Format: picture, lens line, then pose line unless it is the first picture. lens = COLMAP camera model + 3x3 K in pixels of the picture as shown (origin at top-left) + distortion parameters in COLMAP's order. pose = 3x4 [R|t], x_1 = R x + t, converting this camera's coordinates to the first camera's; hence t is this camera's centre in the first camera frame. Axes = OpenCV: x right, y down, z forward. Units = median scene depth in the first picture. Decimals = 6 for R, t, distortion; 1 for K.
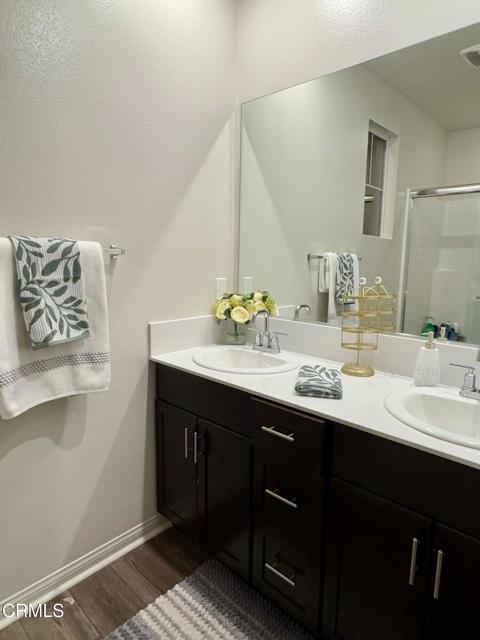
lens RADIAL K [[385.6, 0, 240.5], [0, 385.6, 318.1], [0, 0, 1]] dist [0.002404, -0.000953]
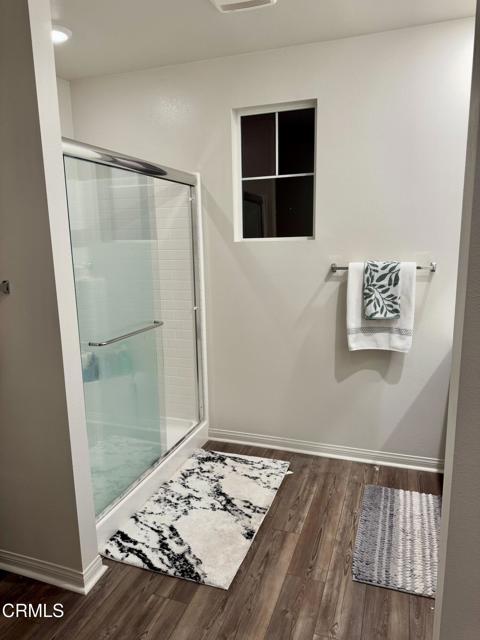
lens RADIAL K [[454.5, 0, 237.1], [0, 454.5, 319.2], [0, 0, 1]] dist [0.055531, -0.057959]
pose [[0.395094, 0.140705, -0.907801, 1.211449], [-0.110919, 0.988277, 0.104905, -0.084029], [0.911920, 0.059245, 0.406069, -0.497450]]
